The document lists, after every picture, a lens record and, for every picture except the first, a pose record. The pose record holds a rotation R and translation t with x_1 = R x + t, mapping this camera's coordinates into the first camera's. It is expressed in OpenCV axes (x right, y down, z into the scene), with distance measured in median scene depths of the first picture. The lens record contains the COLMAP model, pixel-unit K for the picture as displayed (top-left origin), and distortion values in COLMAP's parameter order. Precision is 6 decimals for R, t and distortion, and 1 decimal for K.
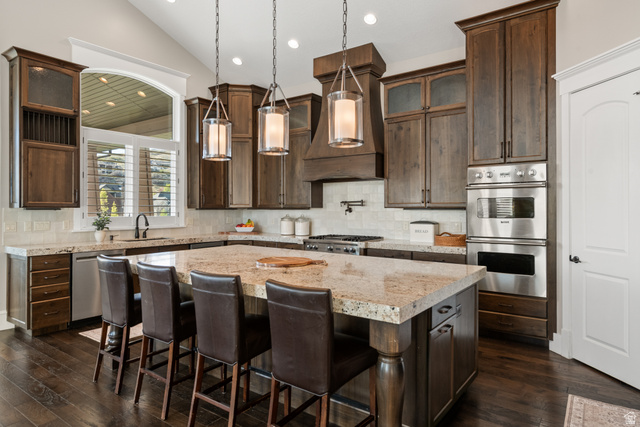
lens RADIAL K [[384.1, 0, 321.7], [0, 384.1, 209.6], [0, 0, 1]] dist [0.010425, 0.002433]
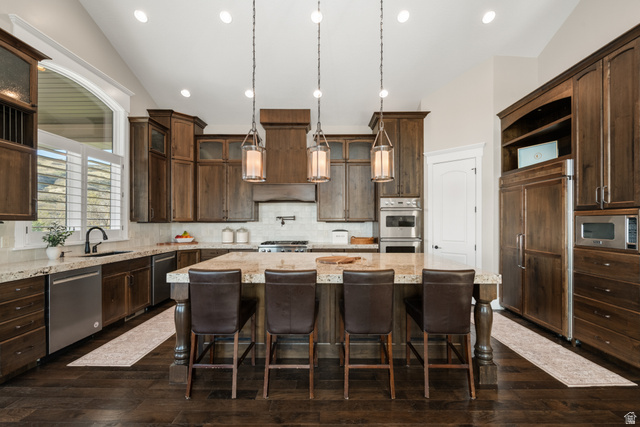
lens RADIAL K [[260.5, 0, 324.6], [0, 260.5, 223.5], [0, 0, 1]] dist [-0.003153, -0.000570]
pose [[0.815282, -0.003461, 0.579053, -0.377458], [0.002266, 0.999994, 0.002786, 0.000816], [-0.579059, -0.000960, 0.815285, 0.146921]]
